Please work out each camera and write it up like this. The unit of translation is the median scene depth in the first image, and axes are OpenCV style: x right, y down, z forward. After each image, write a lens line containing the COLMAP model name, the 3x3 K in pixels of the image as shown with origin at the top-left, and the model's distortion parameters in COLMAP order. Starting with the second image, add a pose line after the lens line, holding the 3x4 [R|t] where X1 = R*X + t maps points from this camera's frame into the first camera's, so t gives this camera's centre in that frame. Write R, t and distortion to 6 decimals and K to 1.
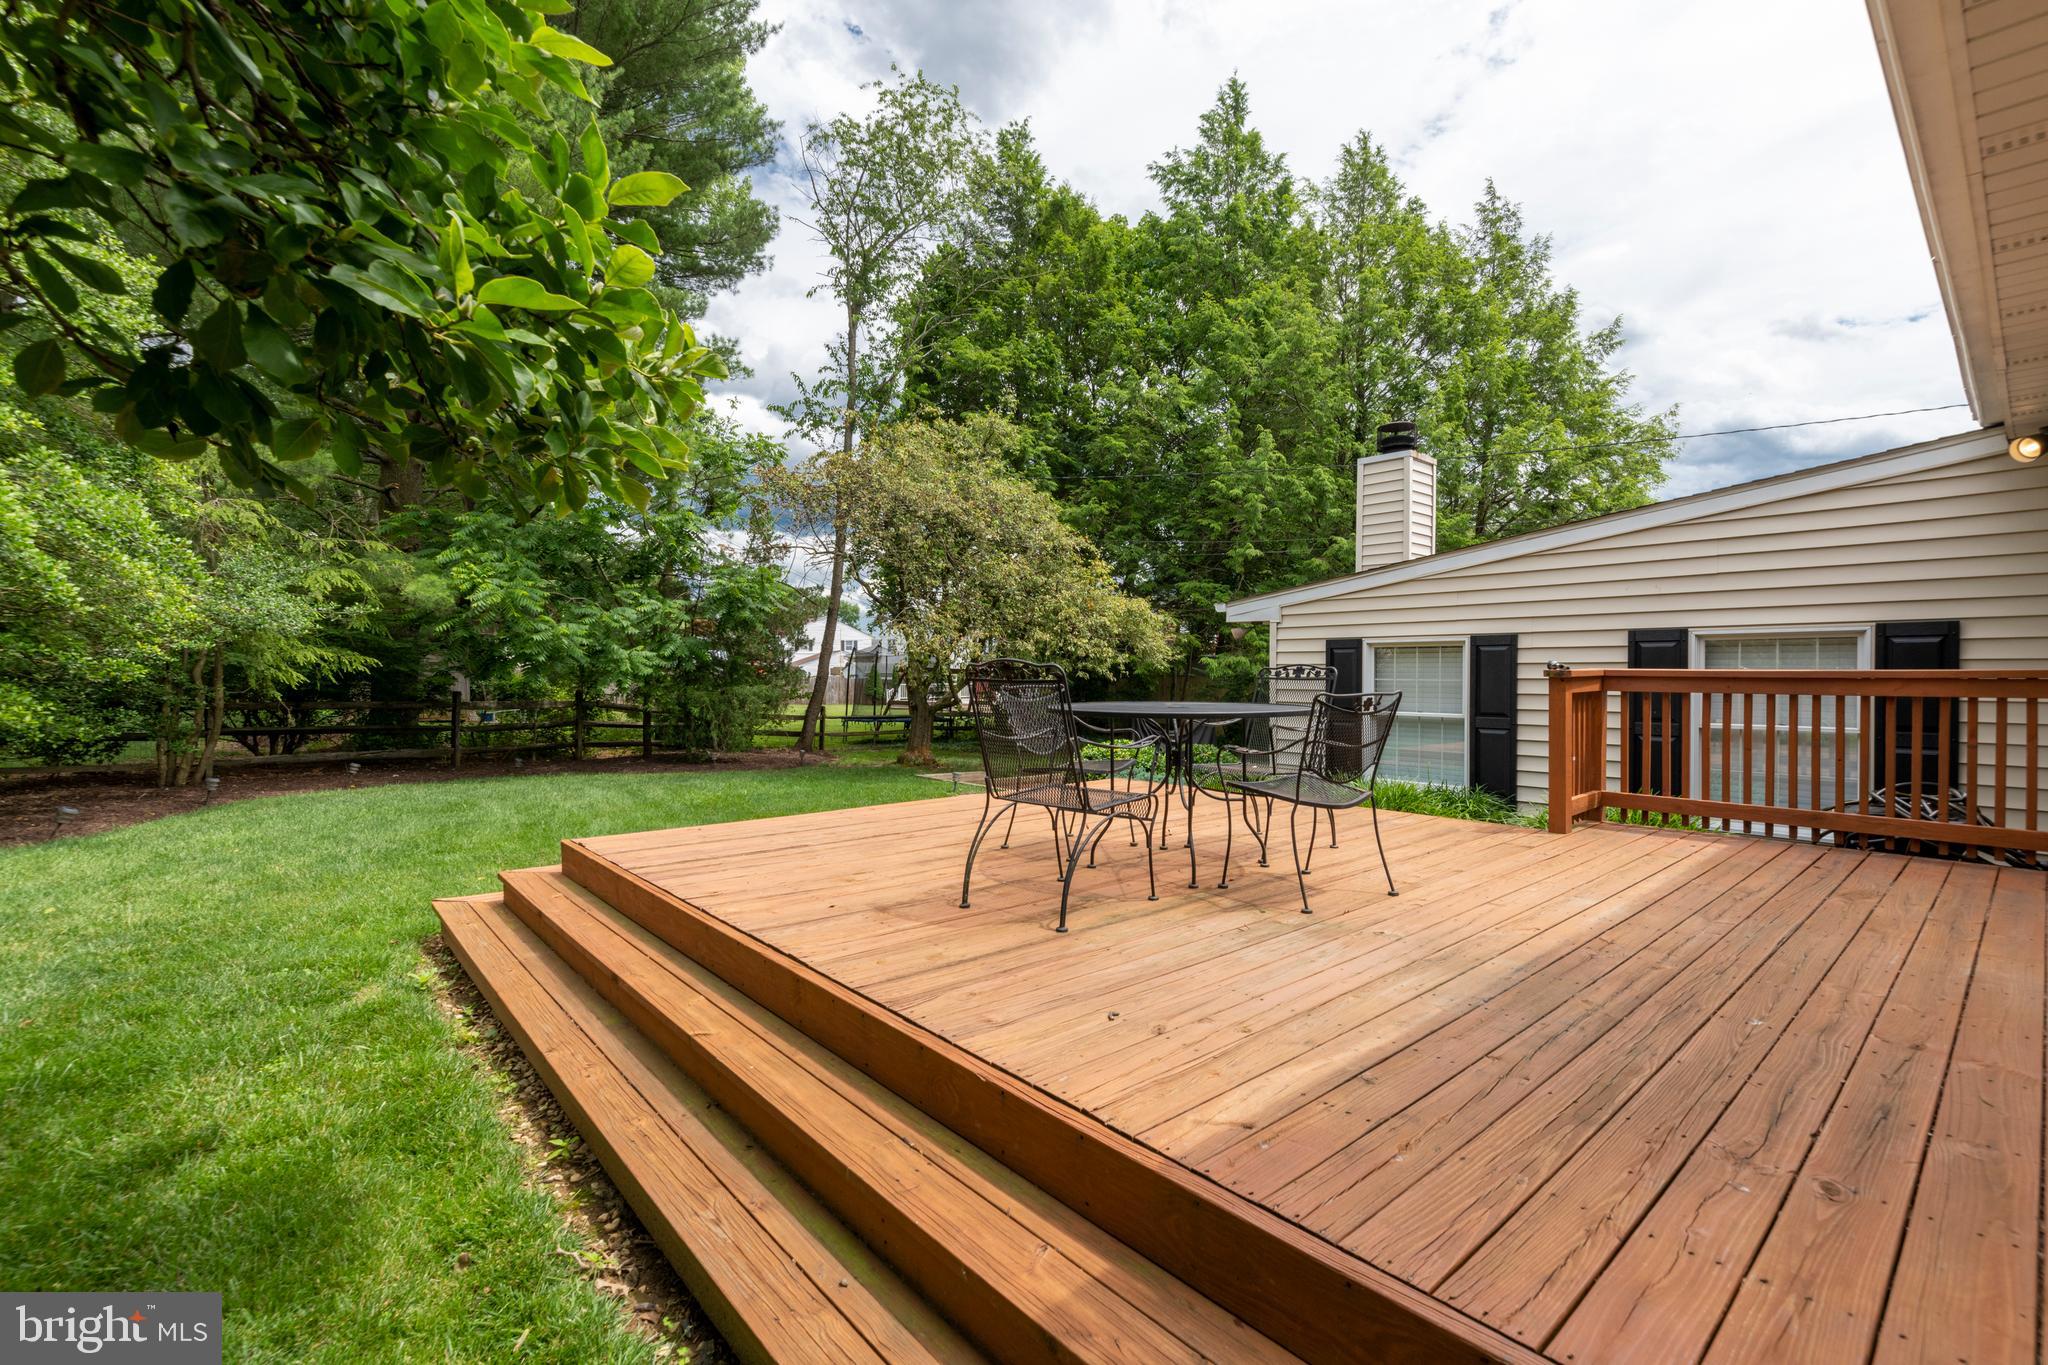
lens RADIAL K [[881.0, 0, 1024.0], [0, 881.0, 682.5], [0, 0, 1]] dist [-0.003494, -0.000493]
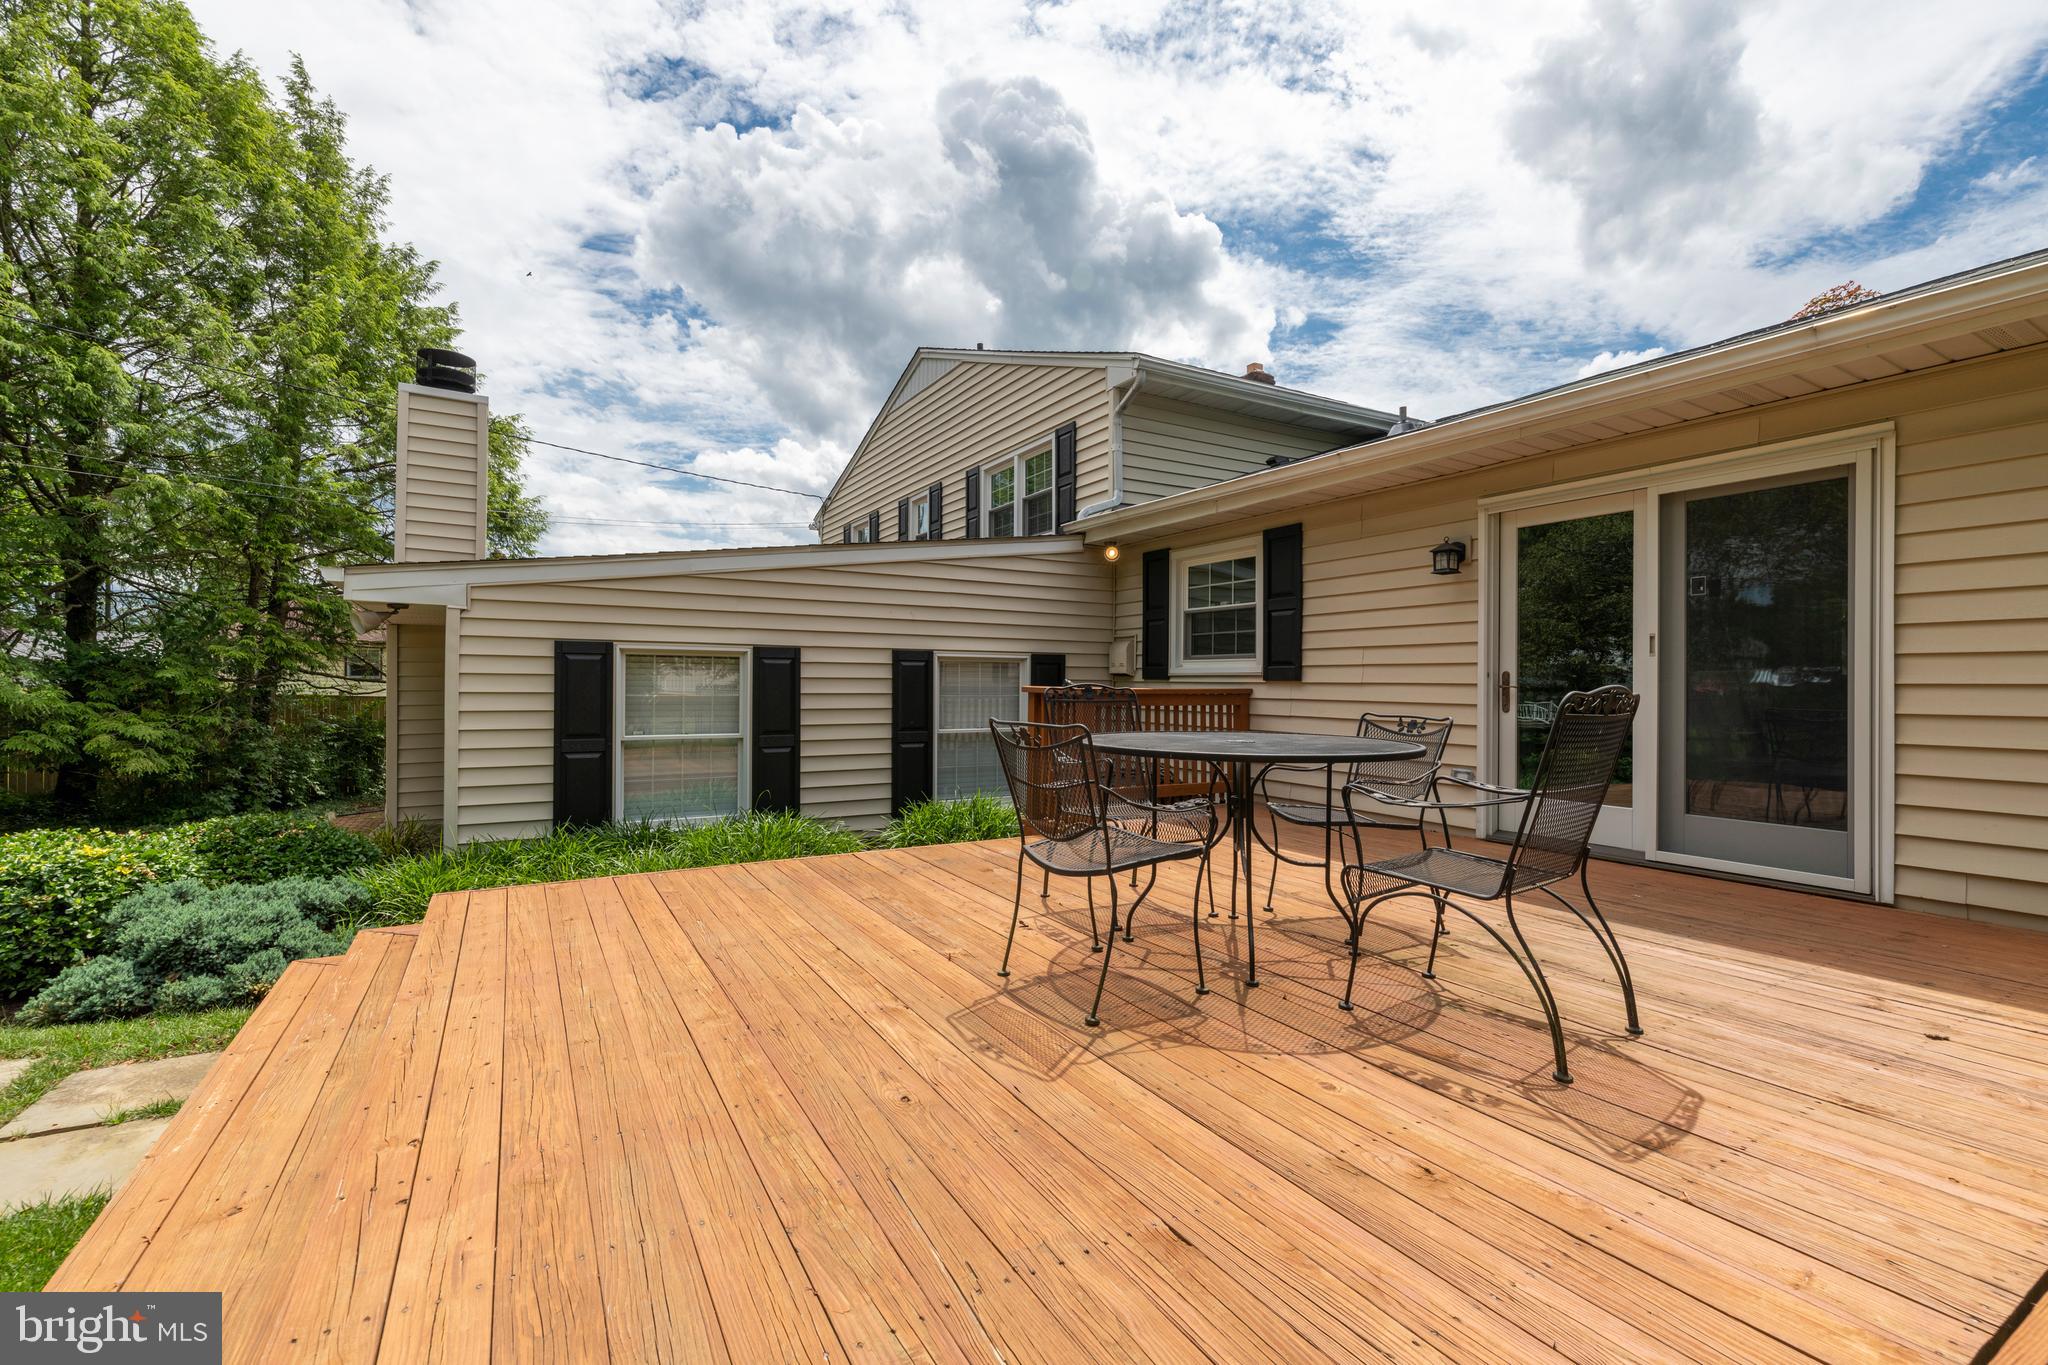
lens RADIAL K [[881.0, 0, 1024.0], [0, 881.0, 682.5], [0, 0, 1]] dist [-0.003494, -0.000493]
pose [[0.172989, 0.004678, 0.984913, -0.330339], [0.006260, 0.999963, -0.005850, -0.009222], [-0.984904, 0.007178, 0.172953, 0.567866]]
